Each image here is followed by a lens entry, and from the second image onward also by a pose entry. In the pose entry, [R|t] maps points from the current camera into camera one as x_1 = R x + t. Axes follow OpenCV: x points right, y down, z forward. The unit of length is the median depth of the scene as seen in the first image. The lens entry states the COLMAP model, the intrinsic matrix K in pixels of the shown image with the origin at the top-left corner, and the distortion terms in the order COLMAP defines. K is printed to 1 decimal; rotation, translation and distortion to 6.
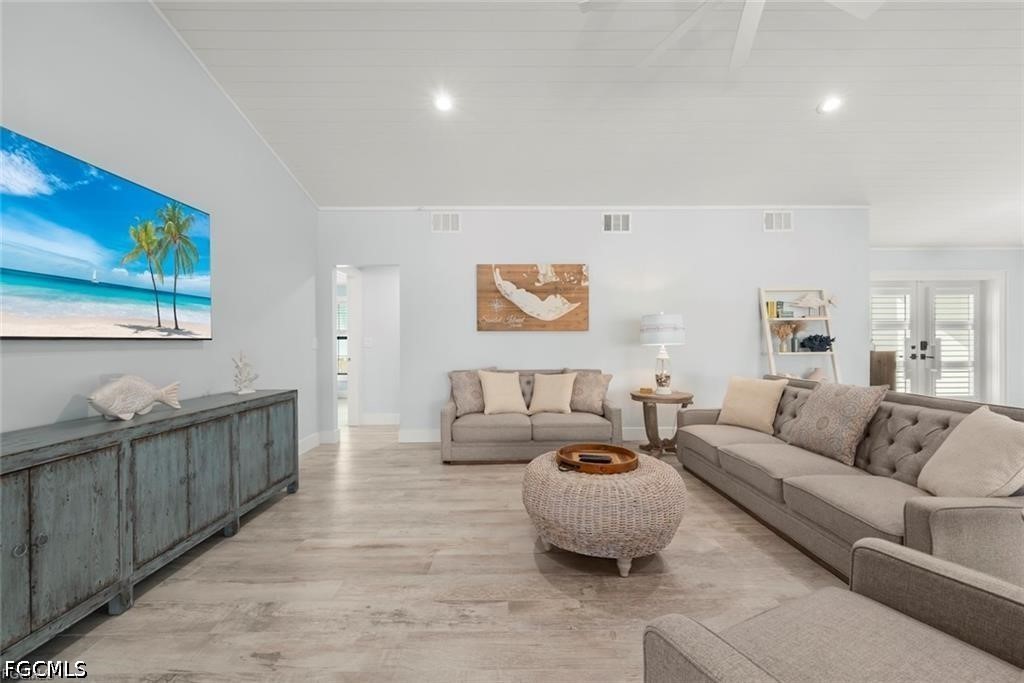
lens RADIAL K [[415.3, 0, 508.1], [0, 415.3, 340.3], [0, 0, 1]] dist [0.000764, 0.000202]
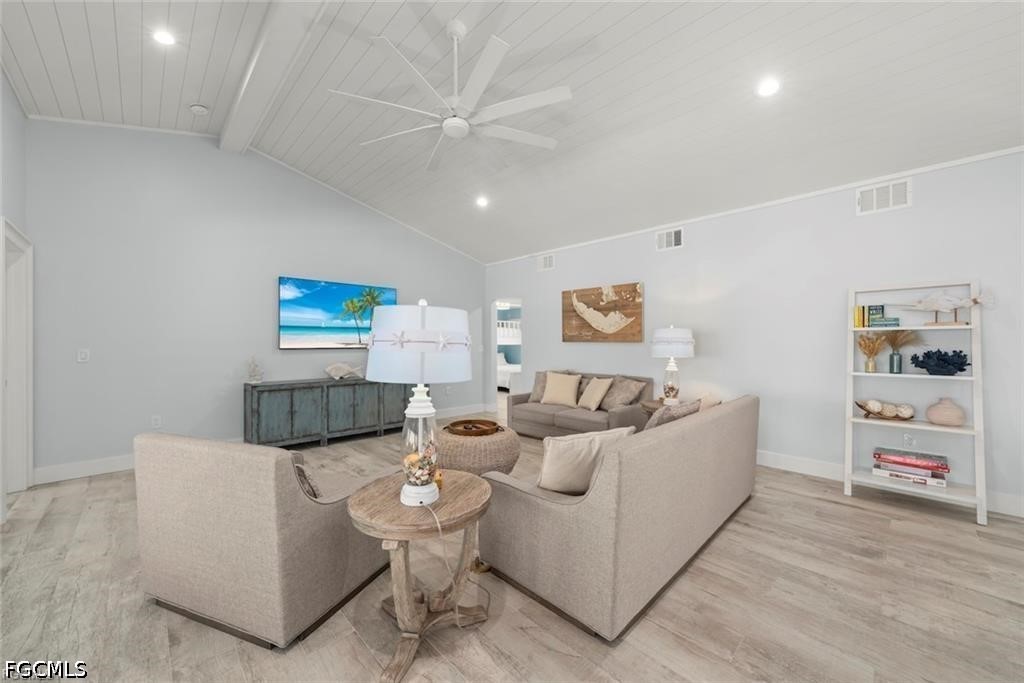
lens RADIAL K [[382.9, 0, 512.0], [0, 382.9, 341.5], [0, 0, 1]] dist [0.002536, 0.000304]
pose [[0.697145, 0.004124, -0.716918, 0.691446], [-0.004752, 0.999988, 0.001131, -0.024707], [0.716914, 0.002618, 0.697156, 0.040432]]
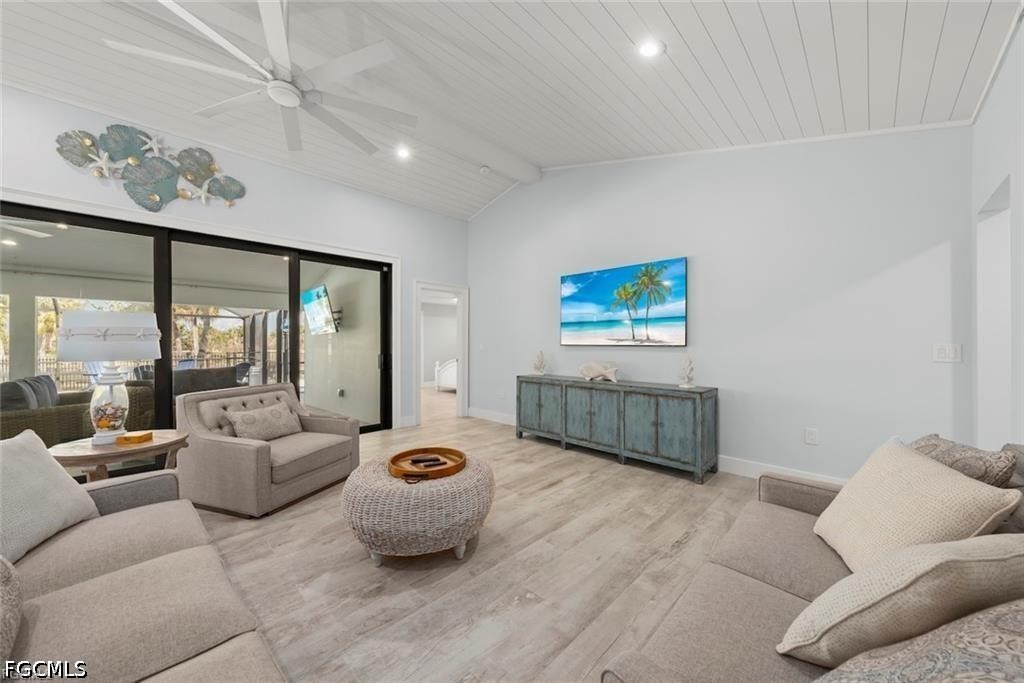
lens RADIAL K [[368.1, 0, 512.0], [0, 368.1, 341.5], [0, 0, 1]] dist [-0.000576, -0.000043]
pose [[-0.695766, 0.005441, -0.718248, 0.371087], [0.005566, 0.999982, 0.002183, -0.013976], [0.718247, -0.002479, -0.695784, 0.912680]]
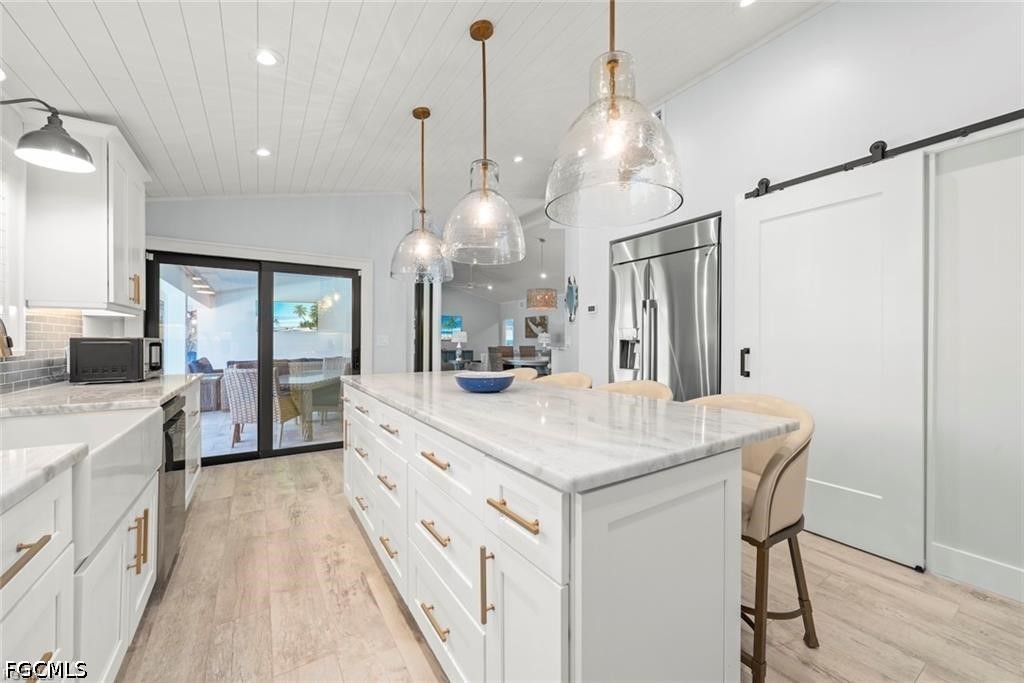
lens RADIAL K [[386.9, 0, 507.8], [0, 386.9, 340.7], [0, 0, 1]] dist [-0.000937, -0.000197]
pose [[0.537165, 0.009263, -0.843427, 2.436782], [-0.009010, 0.999946, 0.005244, -0.013502], [0.843429, 0.004783, 0.537219, -0.752967]]
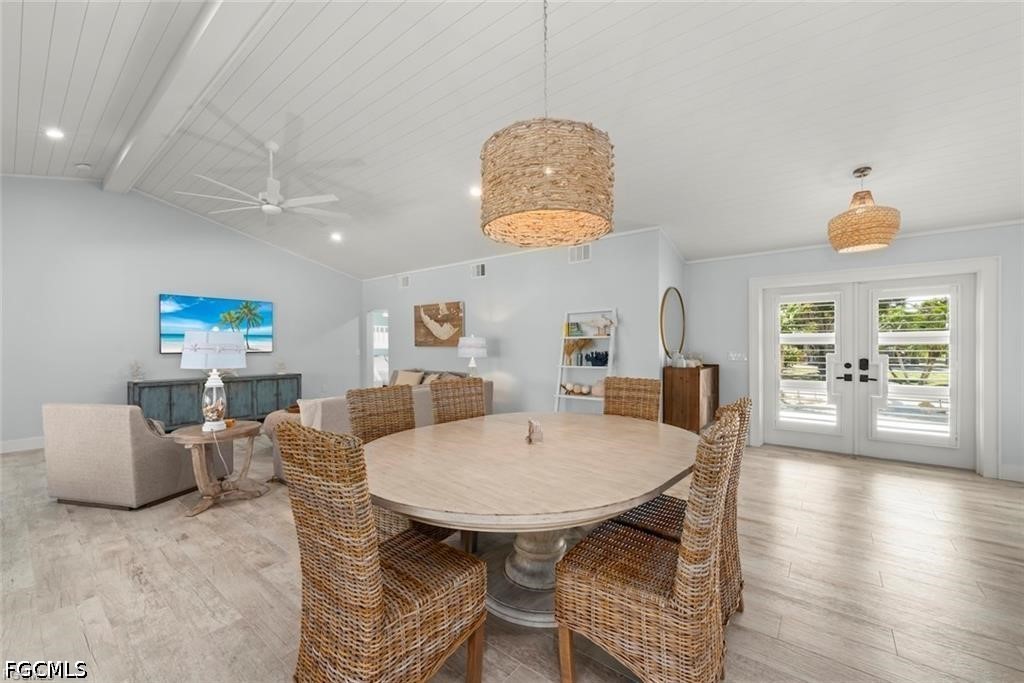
lens RADIAL K [[395.7, 0, 508.0], [0, 395.7, 346.0], [0, 0, 1]] dist [0.001788, 0.000283]
pose [[0.784999, 0.003269, -0.619488, 1.200253], [-0.000780, 0.999990, 0.004289, -0.031227], [0.619496, -0.002884, 0.784994, -0.001803]]
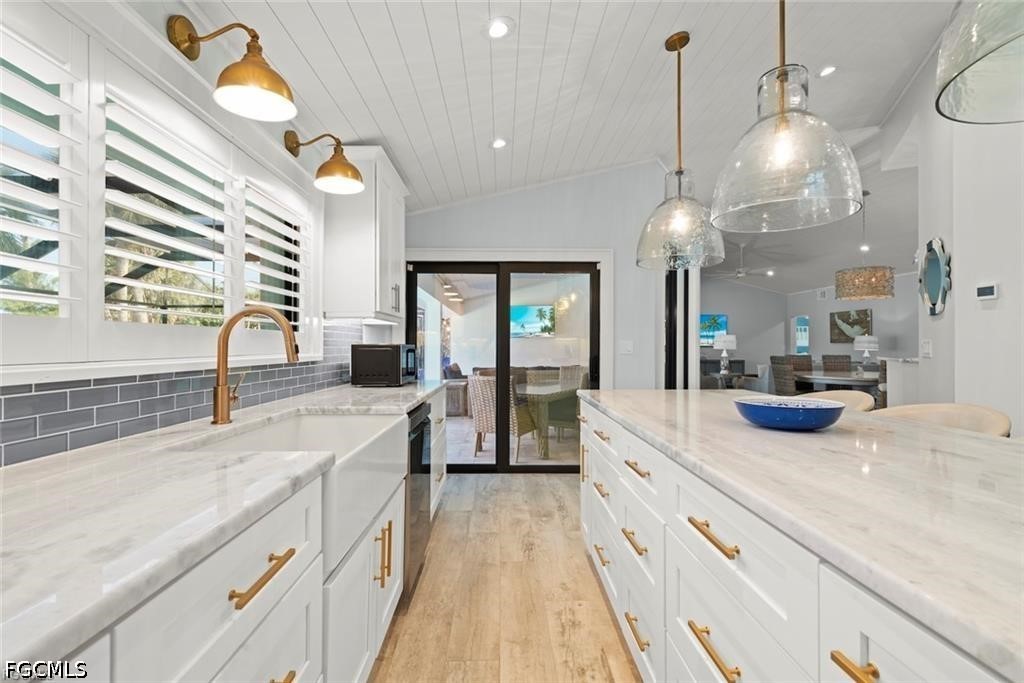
lens RADIAL K [[462.6, 0, 512.0], [0, 462.6, 341.5], [0, 0, 1]] dist [-0.000223, -0.000243]
pose [[0.016503, -0.002760, -0.999860, 2.385616], [-0.005428, 0.999981, -0.002849, -0.013343], [0.999849, 0.005475, 0.016488, -0.742728]]
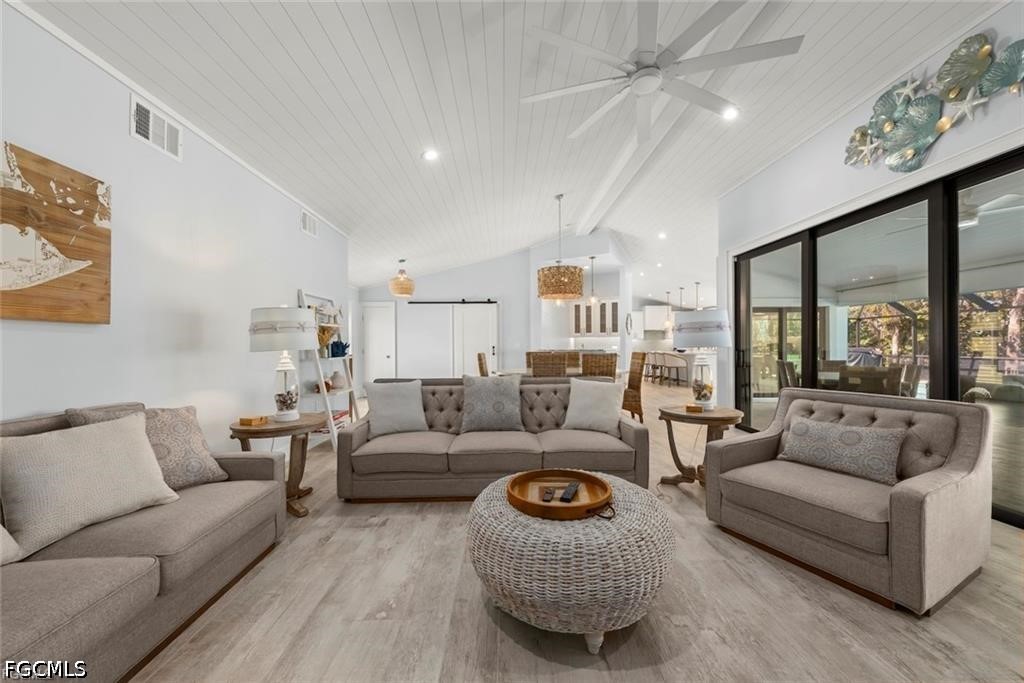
lens RADIAL K [[382.9, 0, 512.0], [0, 382.9, 341.5], [0, 0, 1]] dist [0.002536, 0.000304]
pose [[-0.026166, 0.016771, 0.999517, -0.259735], [0.005712, 0.999845, -0.016627, 0.006818], [-0.999641, 0.005274, -0.026258, 0.555913]]
